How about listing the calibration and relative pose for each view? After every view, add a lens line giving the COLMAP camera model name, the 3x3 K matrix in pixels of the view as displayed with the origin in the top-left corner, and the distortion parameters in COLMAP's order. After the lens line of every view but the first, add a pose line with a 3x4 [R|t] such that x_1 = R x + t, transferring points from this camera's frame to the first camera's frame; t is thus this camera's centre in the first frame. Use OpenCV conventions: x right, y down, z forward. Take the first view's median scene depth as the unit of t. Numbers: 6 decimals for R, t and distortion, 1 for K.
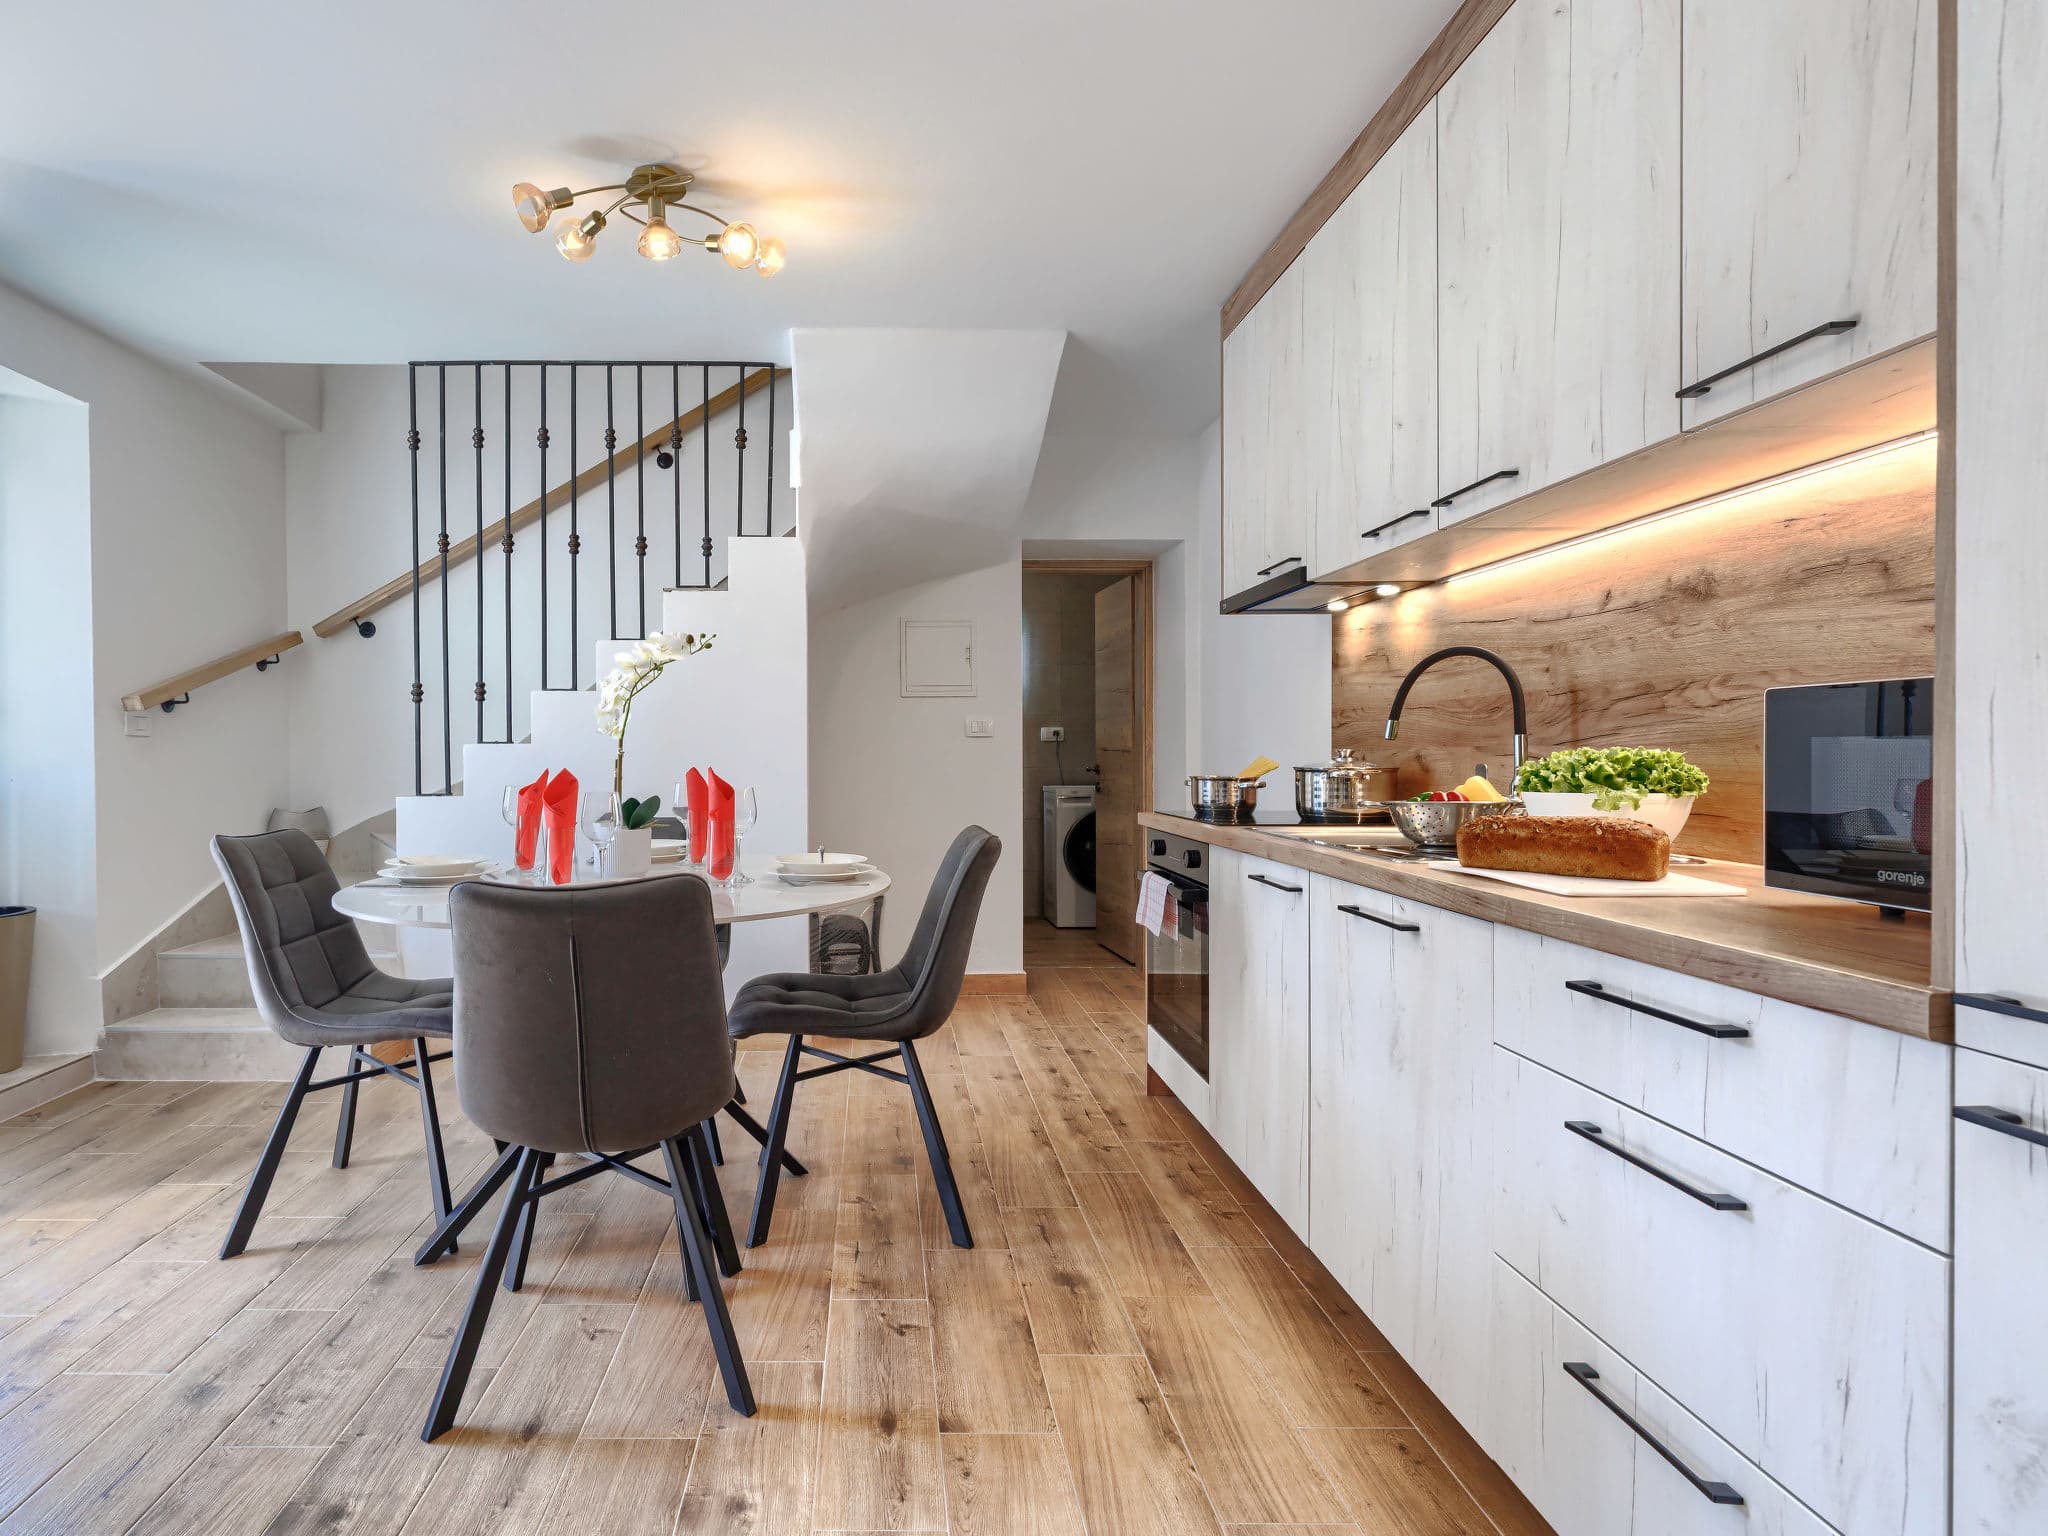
lens RADIAL K [[1073.5, 0, 883.1], [0, 1073.5, 767.4], [0, 0, 1]] dist [0.011173, -0.000863]
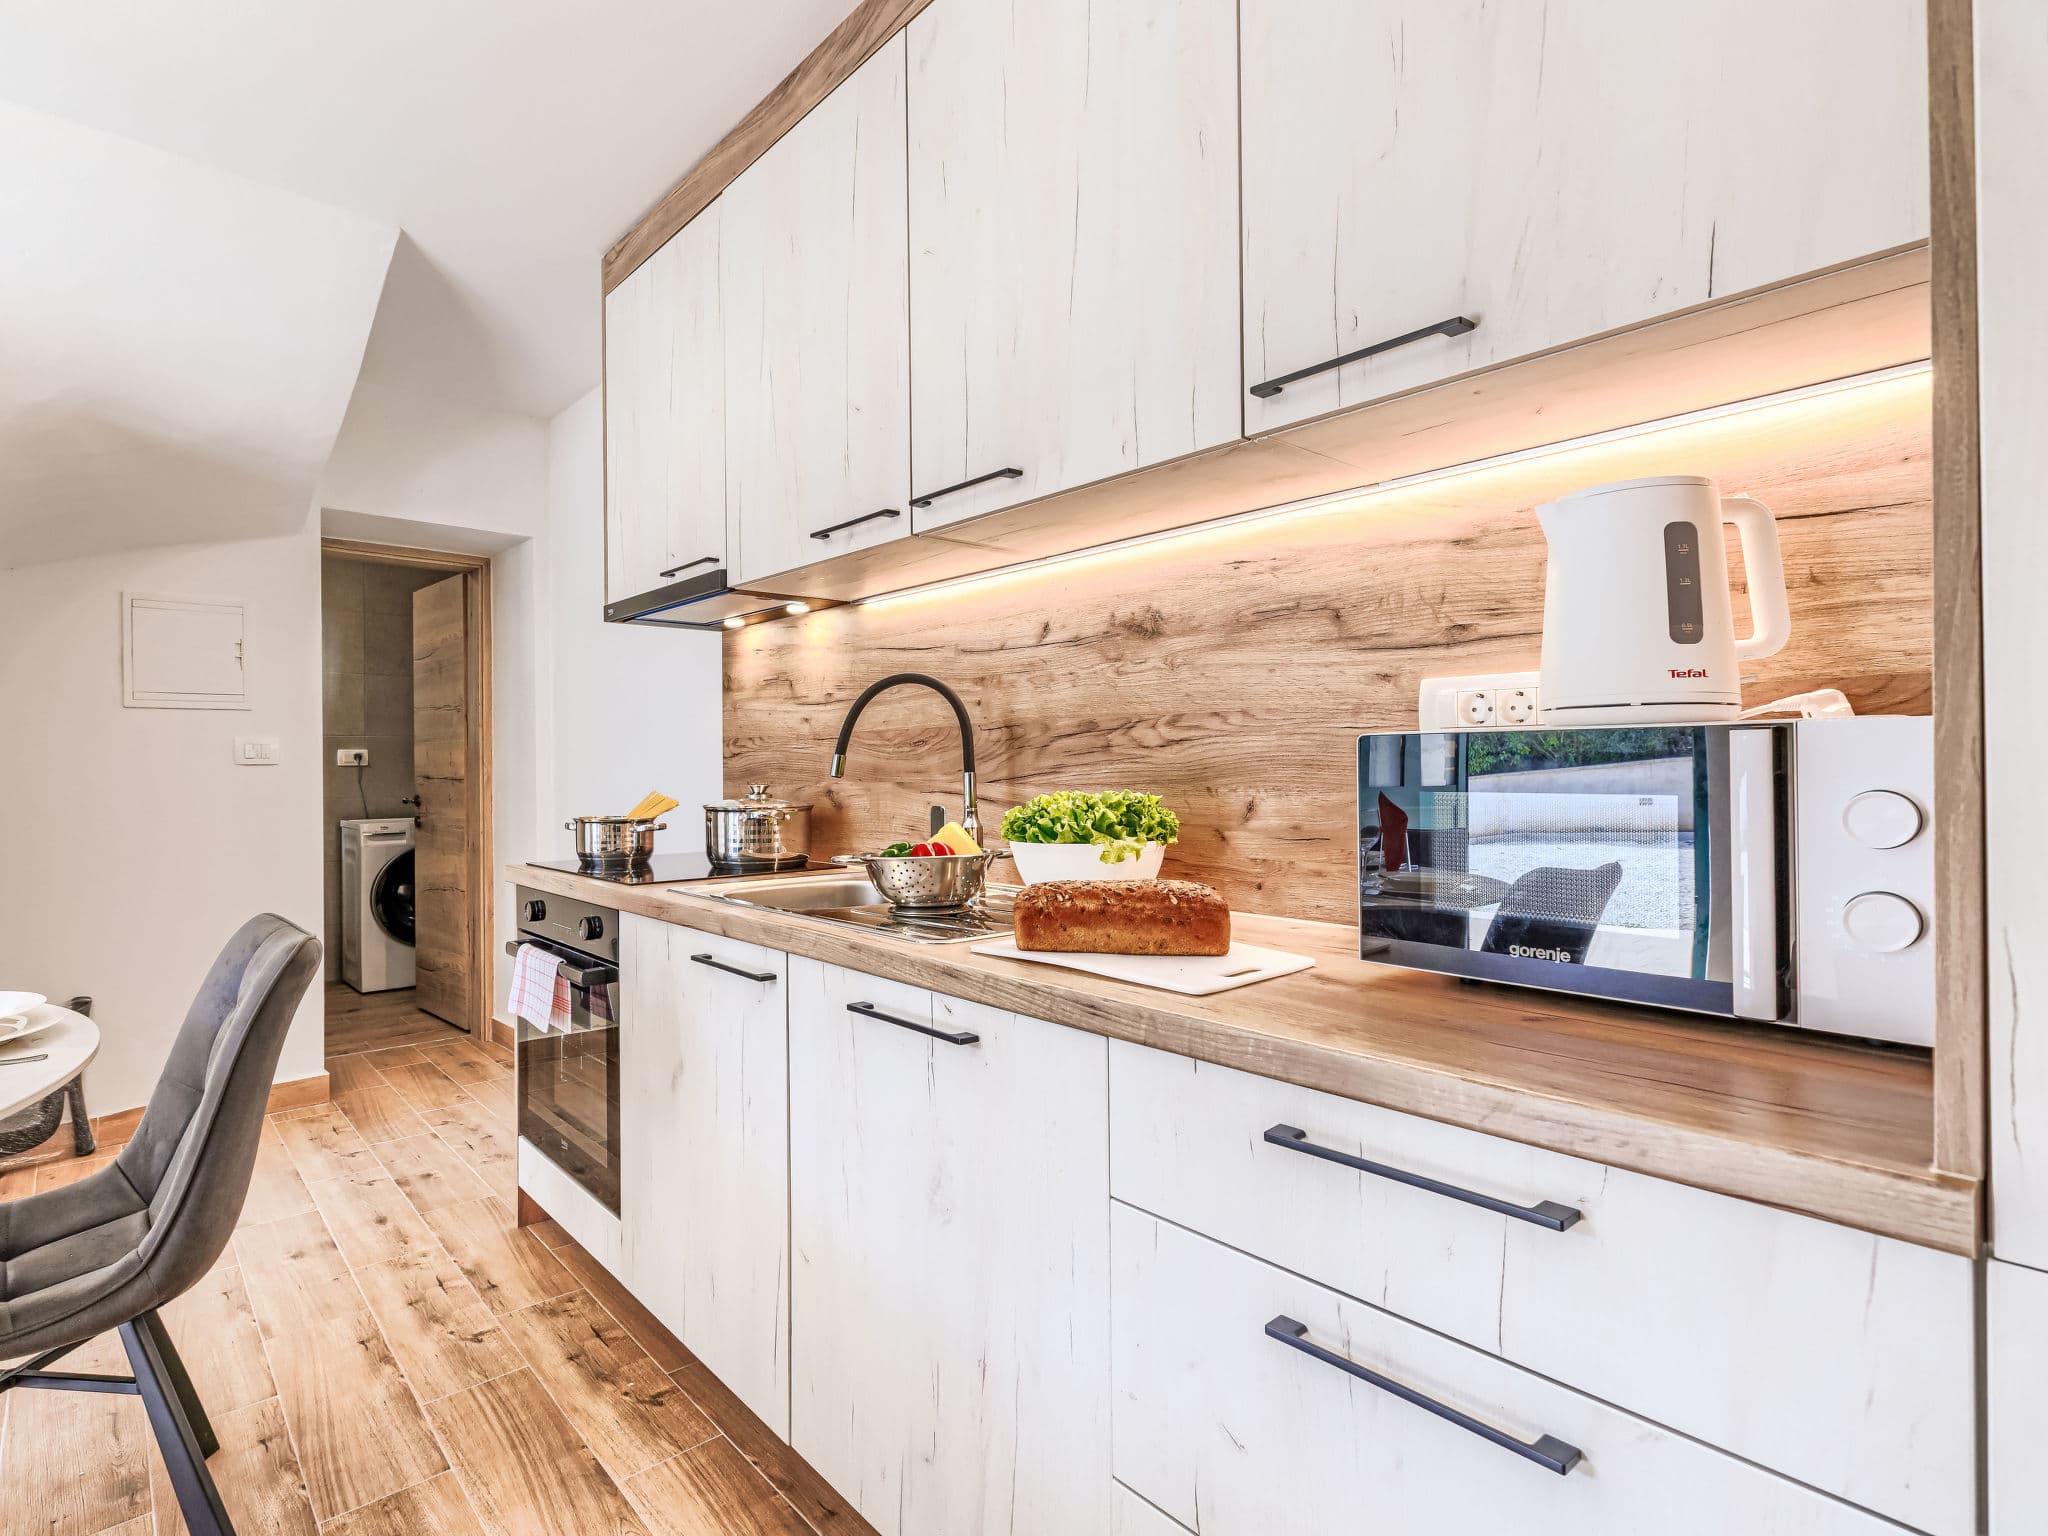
lens RADIAL K [[1031.7, 0, 908.3], [0, 1031.7, 762.9], [0, 0, 1]] dist [0.002102, -0.001627]
pose [[0.786387, -0.000639, 0.617733, 0.007865], [0.013918, 0.999764, -0.016684, -0.024842], [-0.617577, 0.021718, 0.786211, 0.345718]]
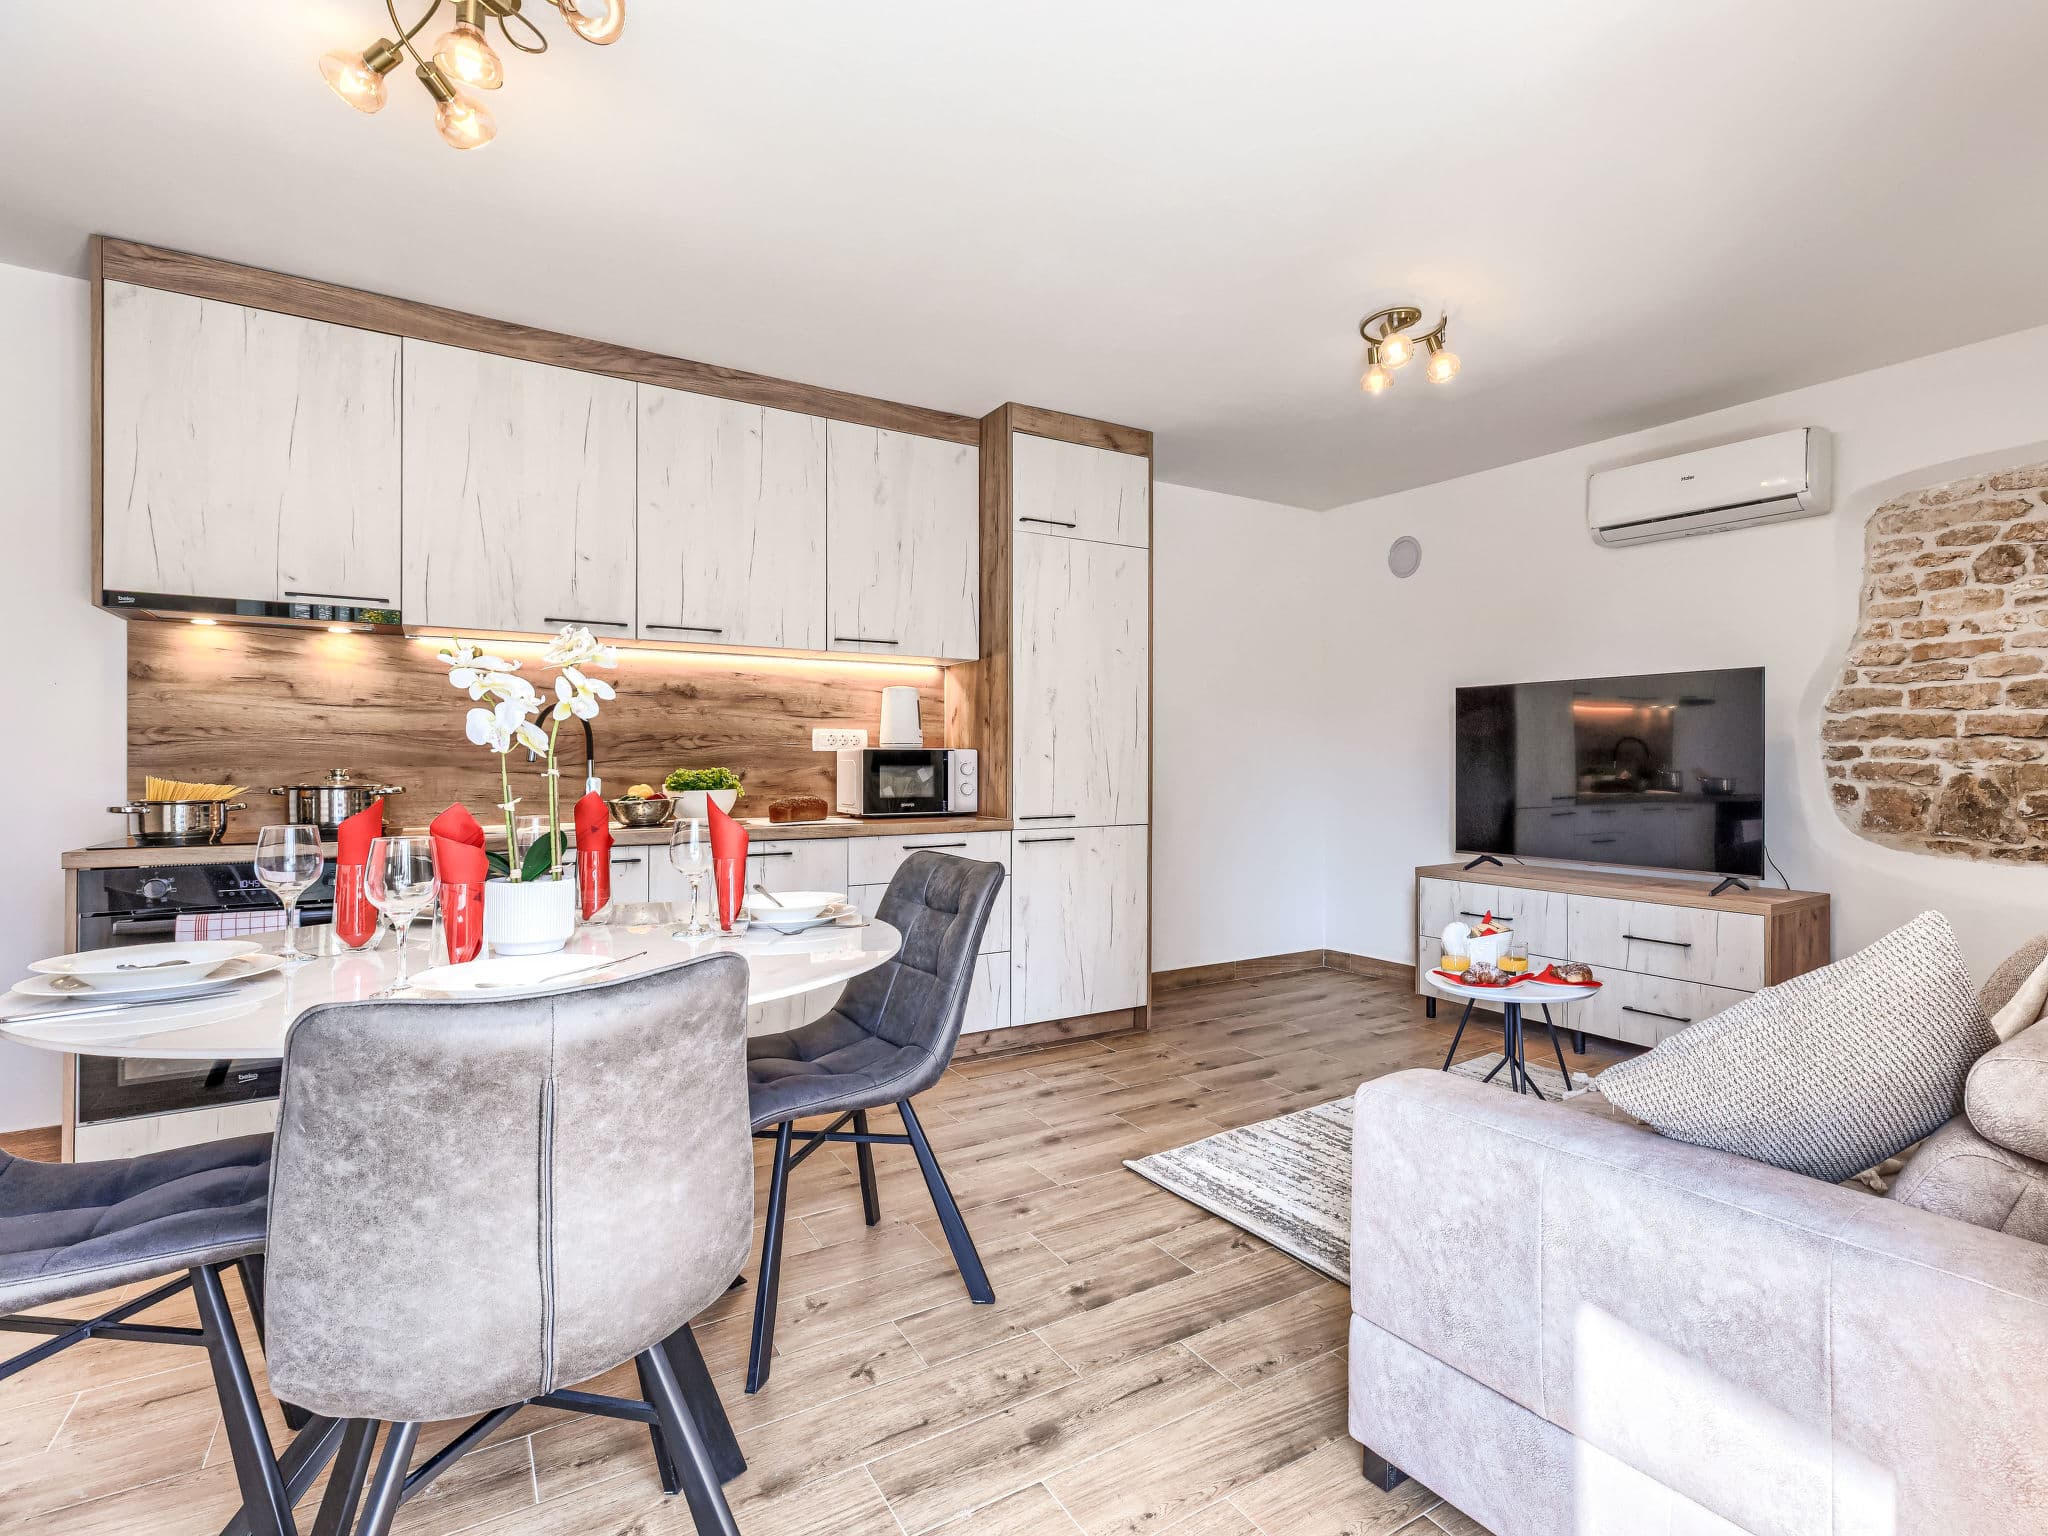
lens RADIAL K [[1020.3, 0, 1135.3], [0, 1020.3, 764.4], [0, 0, 1]] dist [0.001522, 0.000443]
pose [[-0.558858, 0.001557, 0.829262, -1.201796], [0.013125, 0.999890, 0.006968, -0.023562], [-0.829160, 0.014779, -0.558816, 1.200105]]
